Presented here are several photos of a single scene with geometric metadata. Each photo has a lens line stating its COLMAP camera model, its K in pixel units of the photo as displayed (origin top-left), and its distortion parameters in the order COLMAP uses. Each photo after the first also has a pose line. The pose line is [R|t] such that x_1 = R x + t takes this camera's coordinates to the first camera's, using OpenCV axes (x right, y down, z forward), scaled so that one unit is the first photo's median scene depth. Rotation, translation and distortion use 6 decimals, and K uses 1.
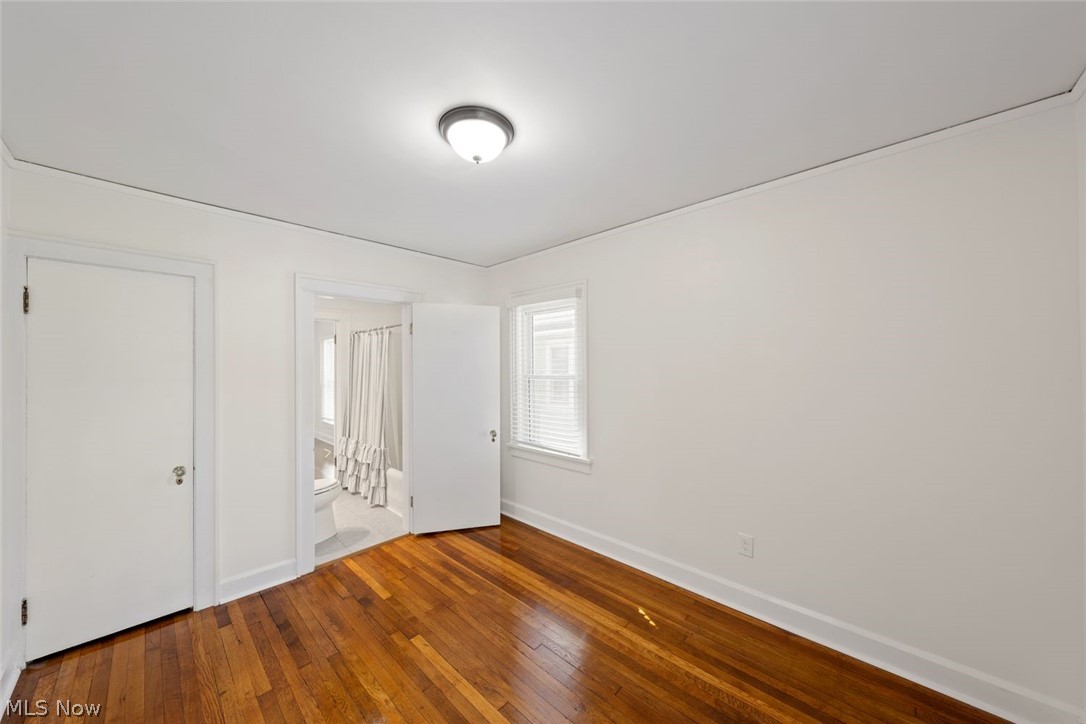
lens RADIAL K [[375.2, 0, 538.2], [0, 375.2, 365.7], [0, 0, 1]] dist [-0.001539, -0.000086]
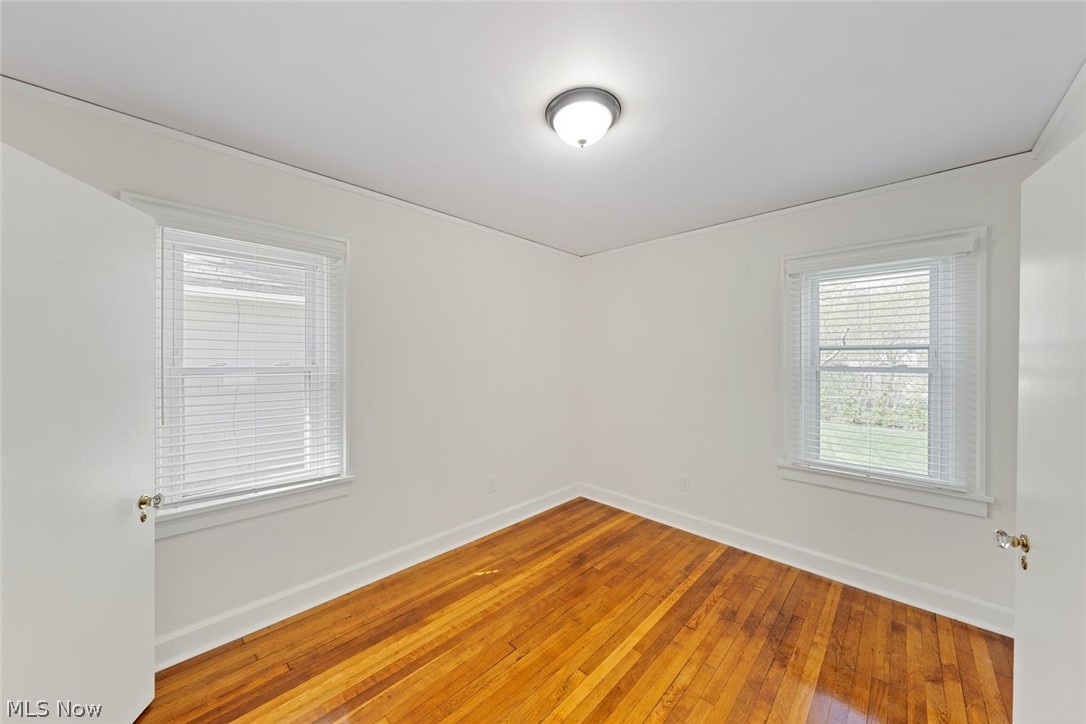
lens RADIAL K [[375.2, 0, 542.4], [0, 375.2, 359.1], [0, 0, 1]] dist [-0.001539, -0.000086]
pose [[0.006496, 0.000433, 0.999979, -0.851981], [-0.011157, 0.999938, -0.000361, 0.010769], [-0.999917, -0.011155, 0.006500, 0.816904]]
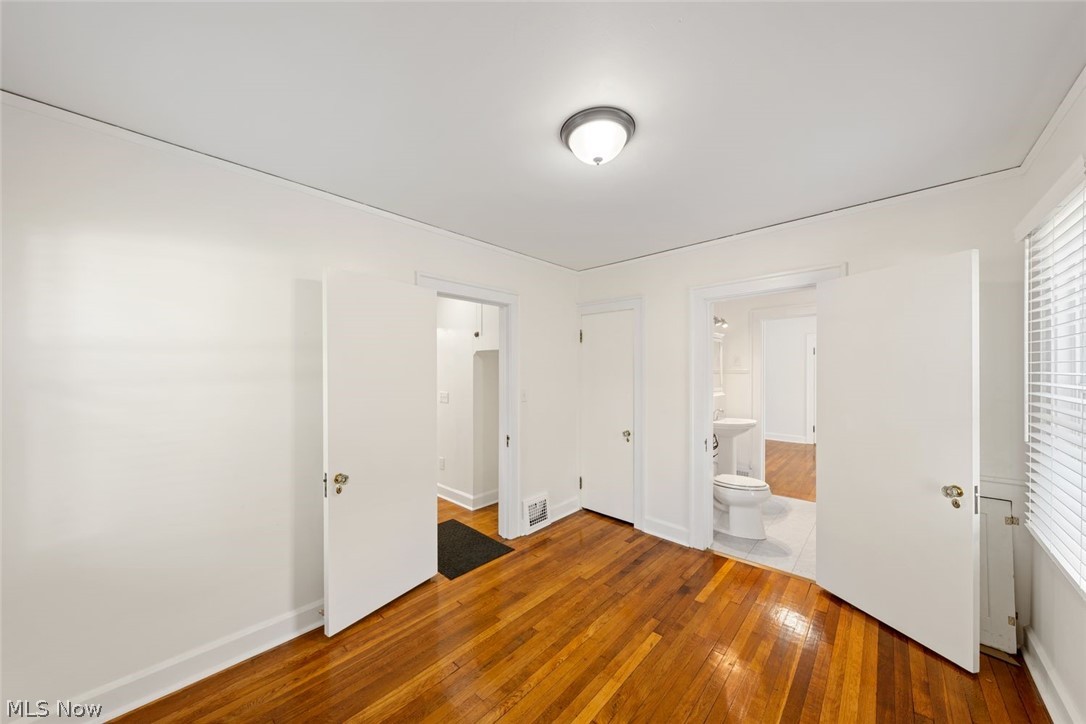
lens RADIAL K [[375.2, 0, 538.2], [0, 375.2, 366.7], [0, 0, 1]] dist [-0.001539, -0.000086]
pose [[0.006888, 0.001708, -0.999975, 0.628952], [0.009566, 0.999953, 0.001774, -0.006772], [0.999931, -0.009578, 0.006871, 0.620095]]
